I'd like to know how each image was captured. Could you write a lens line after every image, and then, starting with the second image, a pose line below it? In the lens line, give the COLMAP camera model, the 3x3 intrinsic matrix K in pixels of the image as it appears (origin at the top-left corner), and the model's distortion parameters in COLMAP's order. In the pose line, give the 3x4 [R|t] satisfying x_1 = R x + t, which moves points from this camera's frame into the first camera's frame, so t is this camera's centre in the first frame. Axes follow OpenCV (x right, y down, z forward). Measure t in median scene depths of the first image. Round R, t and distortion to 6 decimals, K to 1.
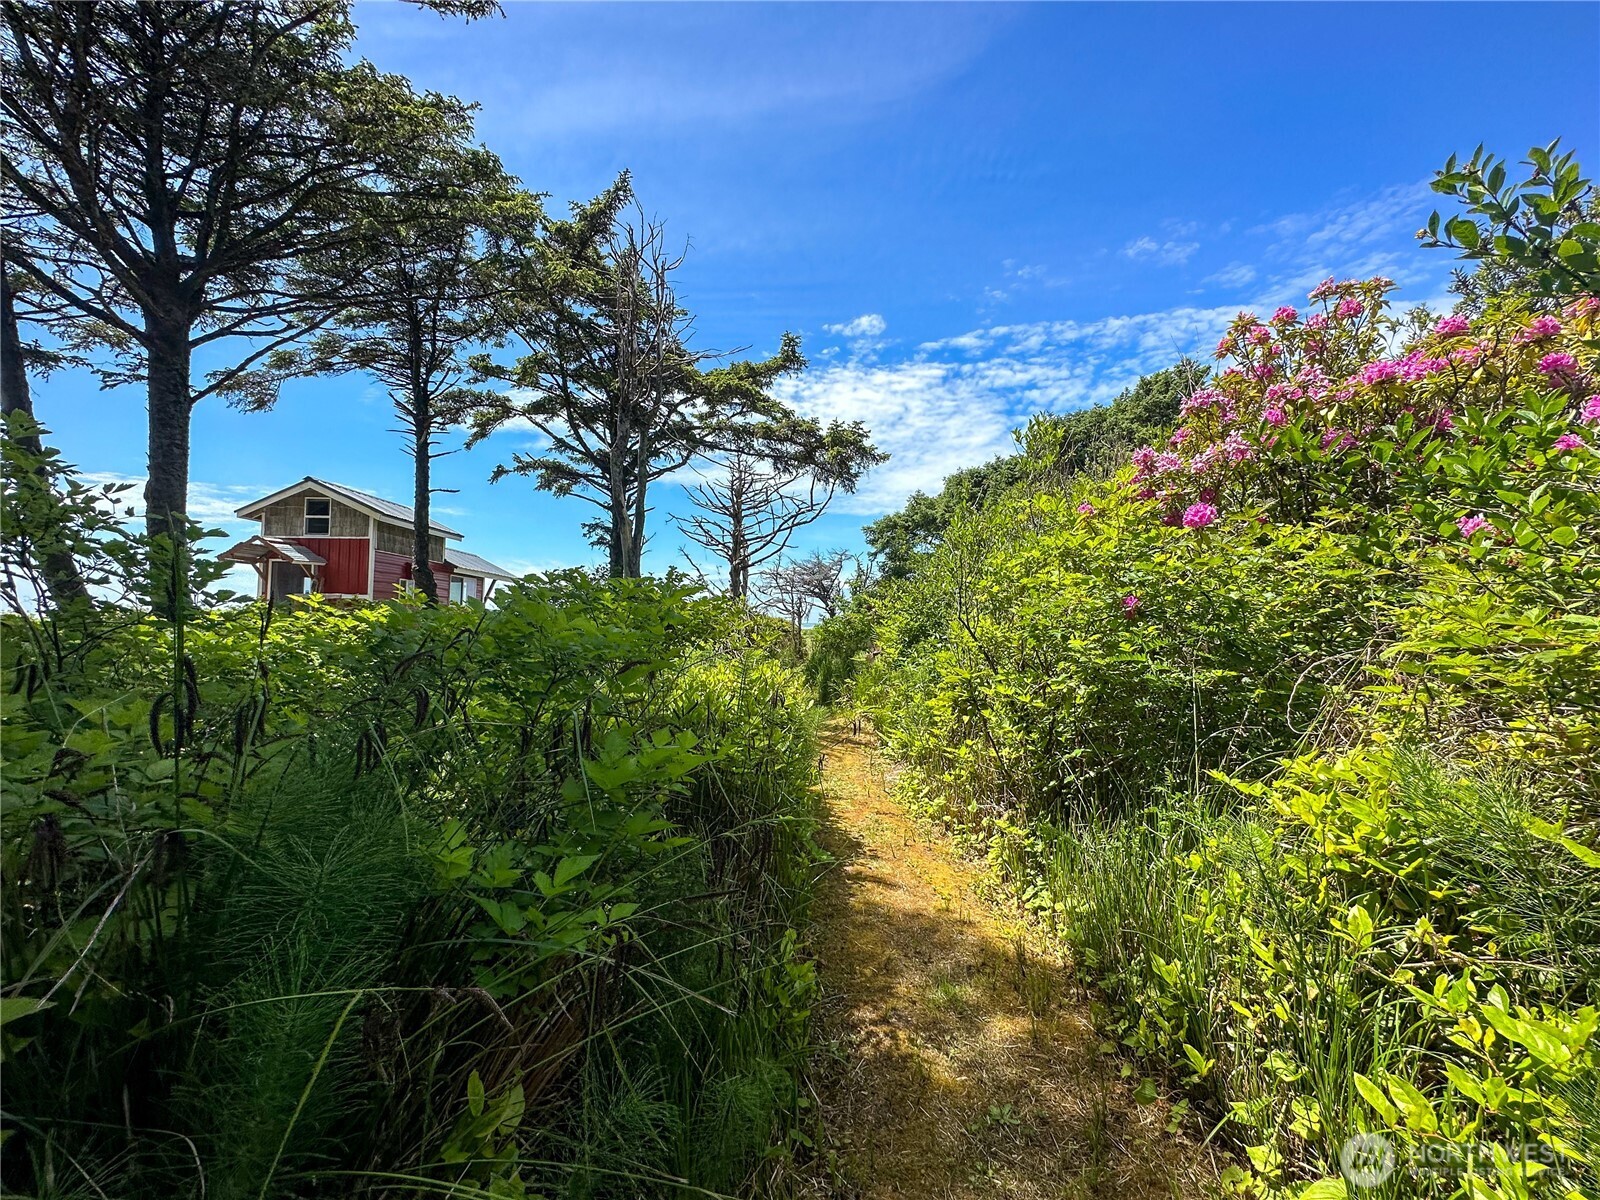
lens RADIAL K [[639.9, 0, 807.5], [0, 639.9, 601.5], [0, 0, 1]] dist [-0.003405, -0.000440]
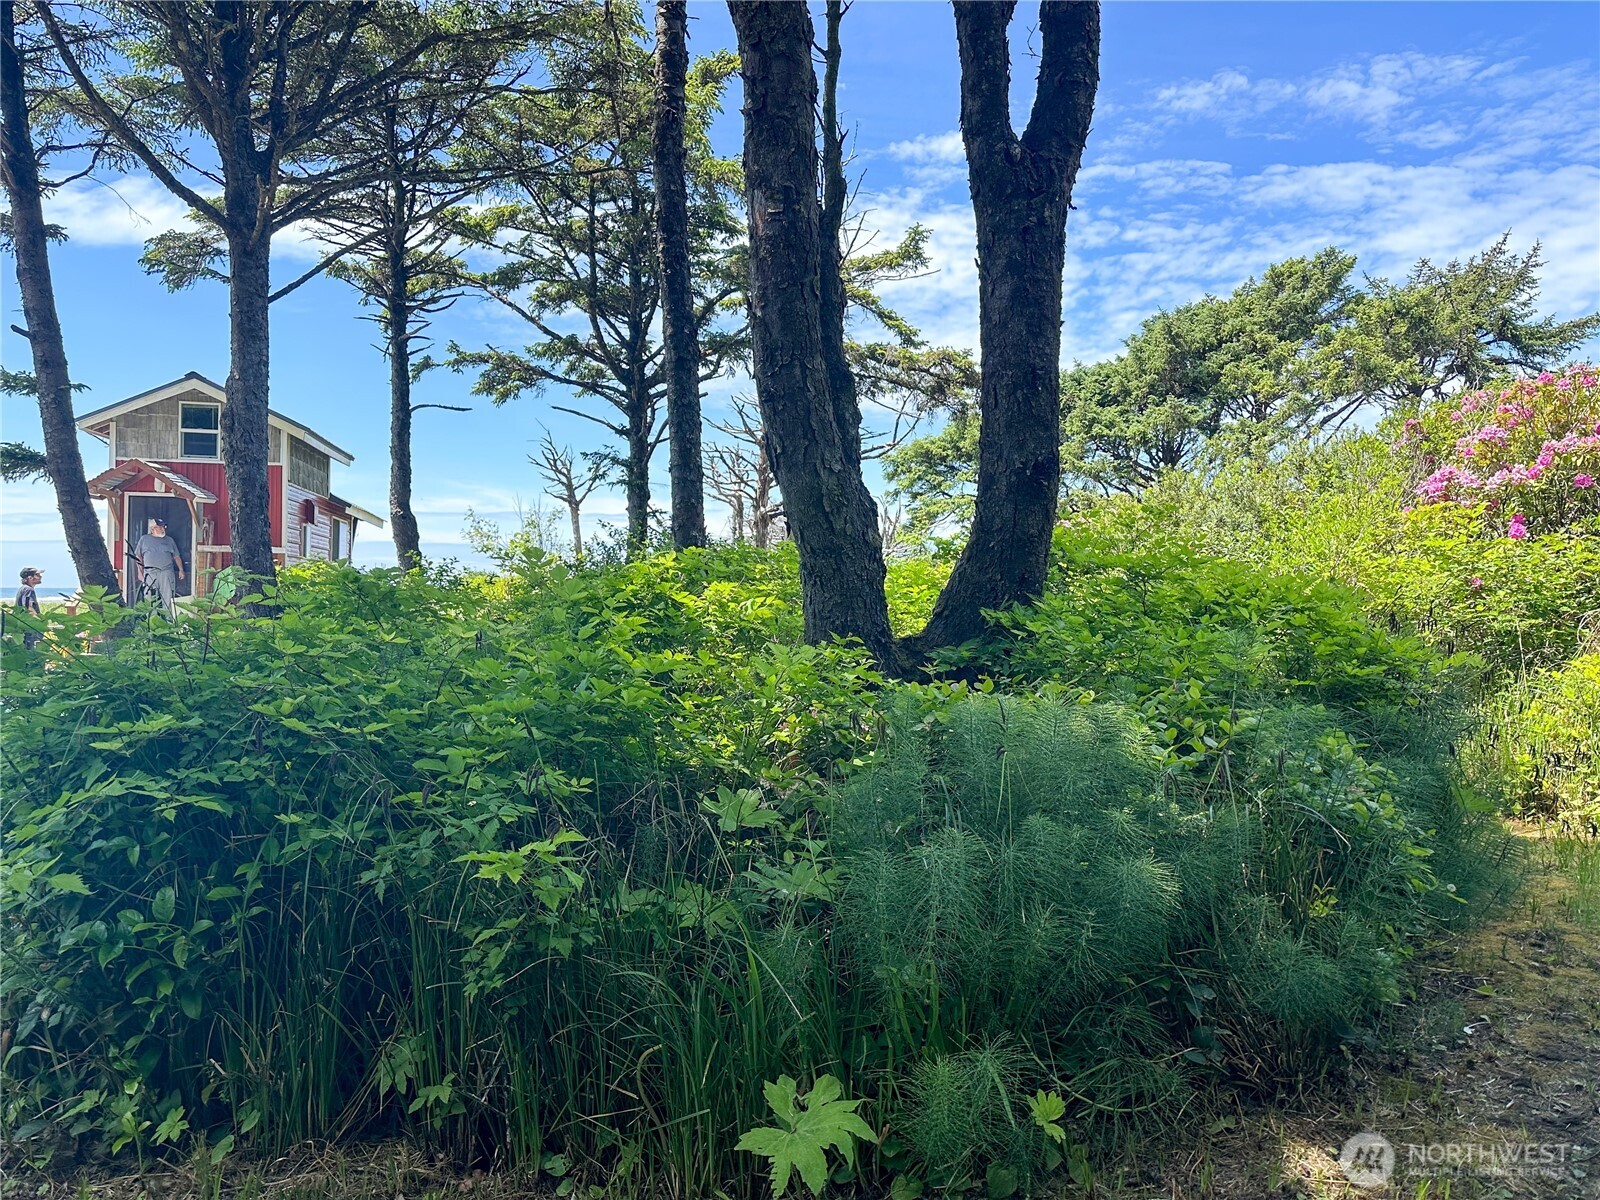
lens RADIAL K [[1215.3, 0, 803.3], [0, 1215.3, 619.8], [0, 0, 1]] dist [0.055372, -0.044672]
pose [[0.975900, -0.001019, 0.218218, -0.366904], [-0.010643, 0.998577, 0.052262, -0.009370], [-0.217961, -0.053325, 0.974500, -0.336579]]
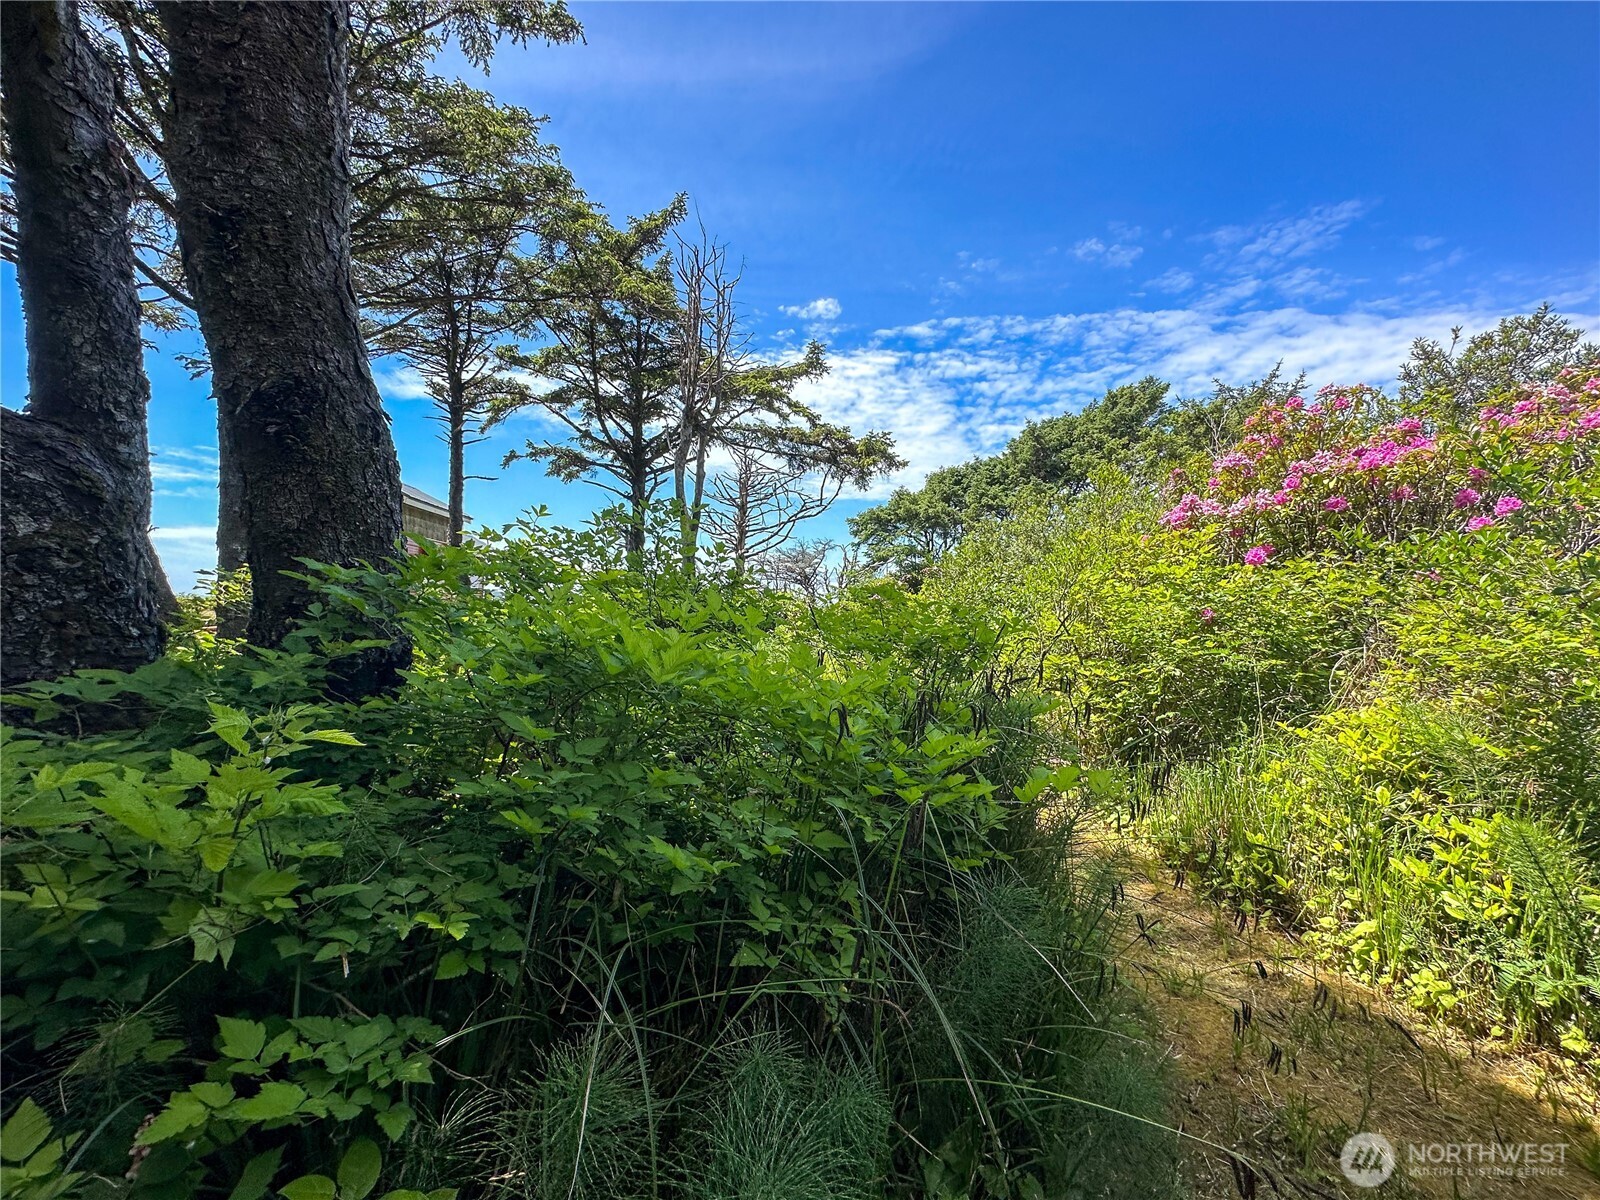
lens RADIAL K [[648.8, 0, 800.0], [0, 648.8, 600.0], [0, 0, 1]] dist [-0.001021, -0.000362]
pose [[0.995971, 0.019374, 0.087562, -0.108178], [-0.021562, 0.999476, 0.024120, -0.008719], [-0.087049, -0.025911, 0.995867, -0.078489]]
